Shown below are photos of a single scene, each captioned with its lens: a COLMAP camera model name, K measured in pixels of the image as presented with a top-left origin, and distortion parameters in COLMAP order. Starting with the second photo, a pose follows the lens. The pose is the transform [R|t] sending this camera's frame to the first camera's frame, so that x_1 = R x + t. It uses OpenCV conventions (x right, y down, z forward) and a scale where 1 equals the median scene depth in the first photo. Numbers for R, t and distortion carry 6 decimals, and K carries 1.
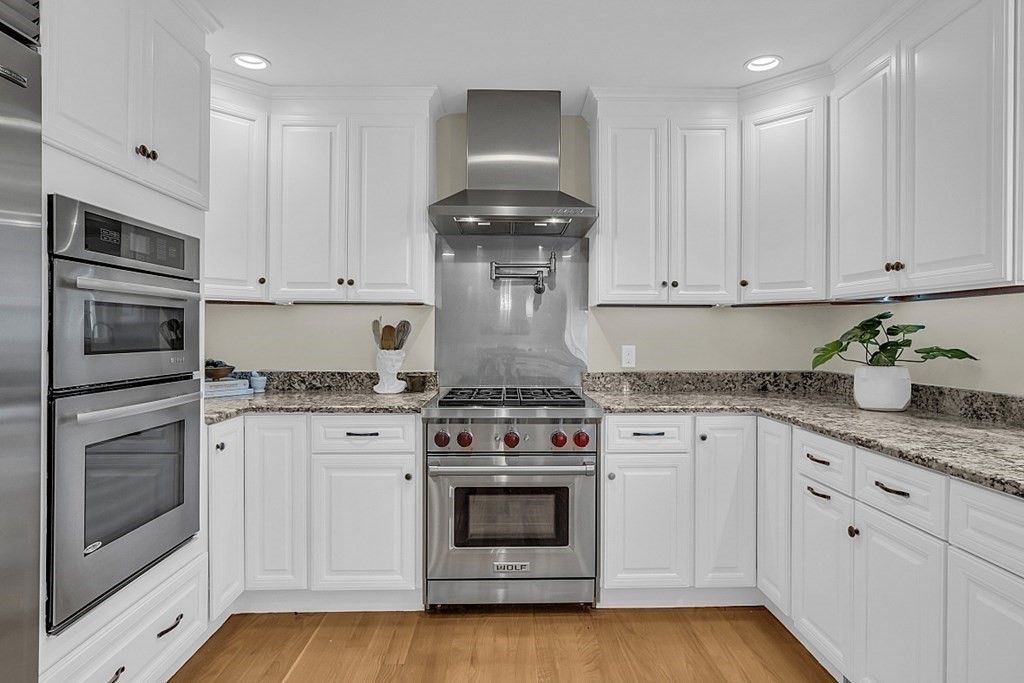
lens RADIAL K [[583.7, 0, 515.9], [0, 583.7, 341.3], [0, 0, 1]] dist [-0.003467, 0.000786]
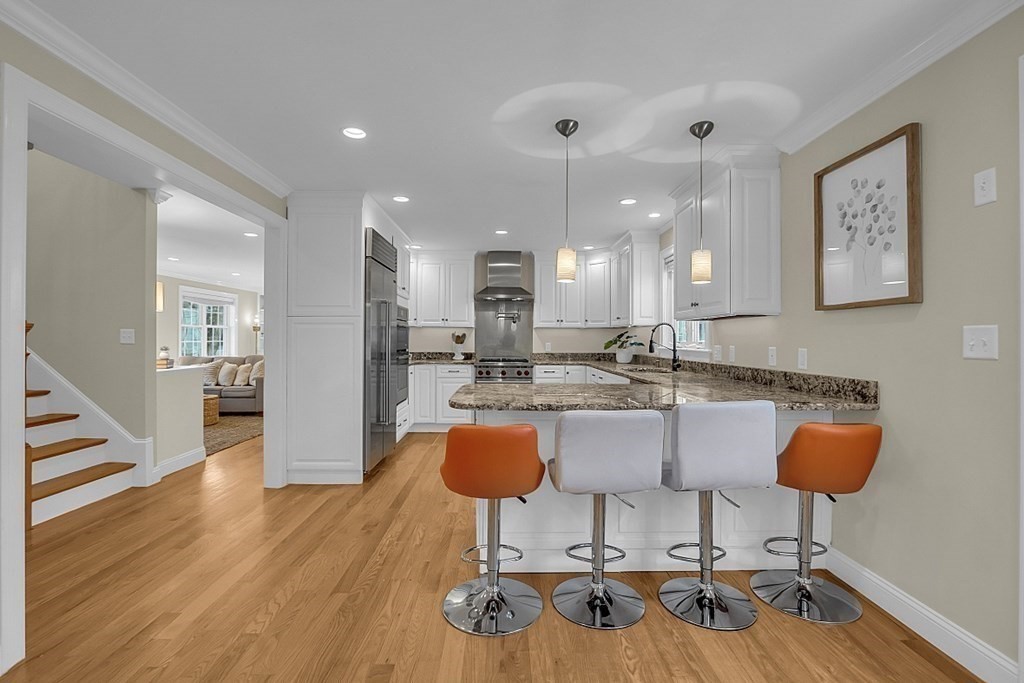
lens RADIAL K [[436.0, 0, 512.0], [0, 436.0, 341.5], [0, 0, 1]] dist [-0.012986, -0.000034]
pose [[0.999953, 0.002098, 0.009491, 0.014480], [-0.002014, 0.999958, -0.008893, 0.024125], [-0.009509, 0.008874, 0.999915, -1.225025]]
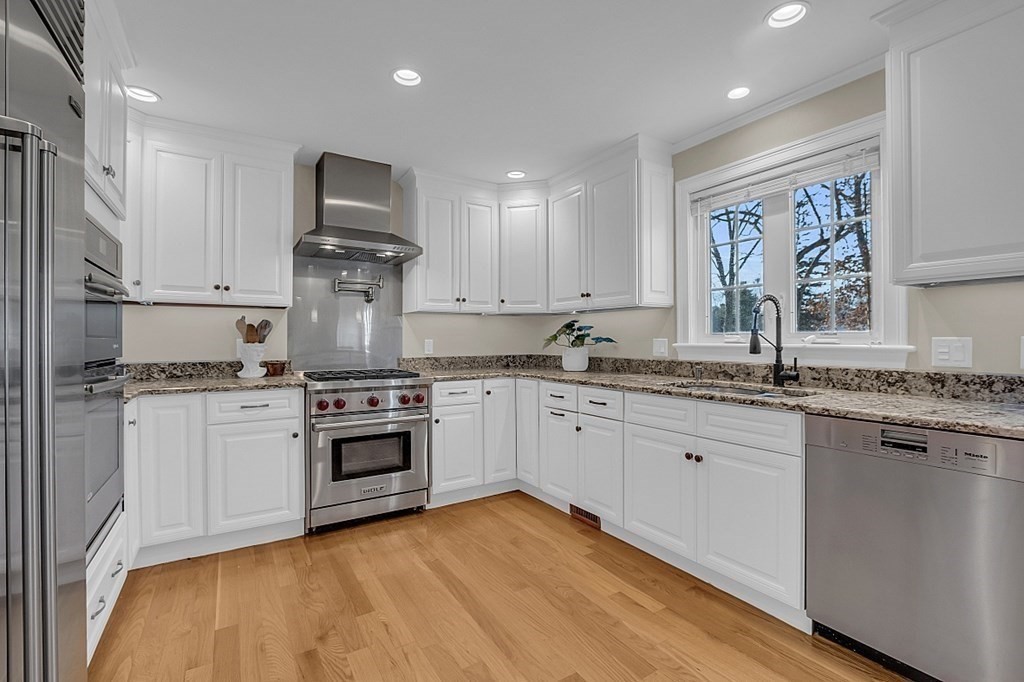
lens RADIAL K [[454.3, 0, 512.0], [0, 454.3, 341.0], [0, 0, 1]] dist [-0.010116, 0.000436]
pose [[0.860862, -0.005312, 0.508810, -0.276525], [0.010848, 0.999910, -0.007915, 0.028534], [-0.508723, 0.012333, 0.860842, -0.147867]]
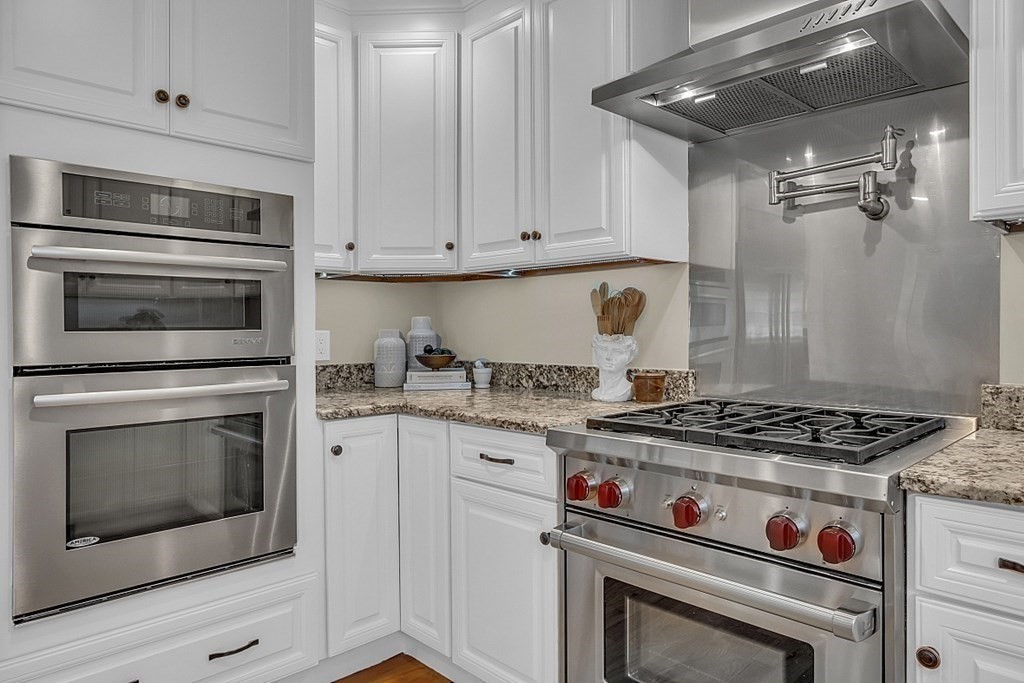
lens RADIAL K [[636.7, 0, 510.2], [0, 636.7, 339.4], [0, 0, 1]] dist [-0.027483, 0.000238]
pose [[0.673226, 0.002516, -0.739433, 0.281540], [0.000656, 0.999992, 0.004000, 0.020452], [0.739437, -0.003178, 0.673218, 0.521018]]
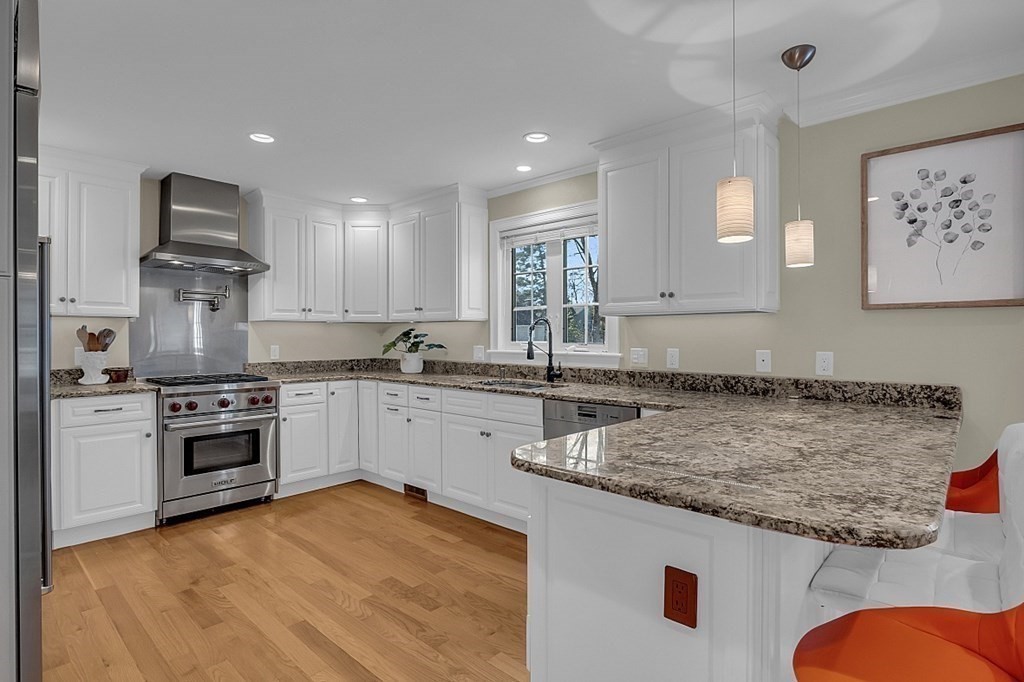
lens RADIAL K [[503.2, 0, 503.5], [0, 503.2, 339.8], [0, 0, 1]] dist [-0.012483, 0.000138]
pose [[0.696968, -0.005597, 0.717081, -0.452884], [0.011059, 0.999935, -0.002944, 0.002874], [-0.717017, 0.009982, 0.696984, -0.522834]]
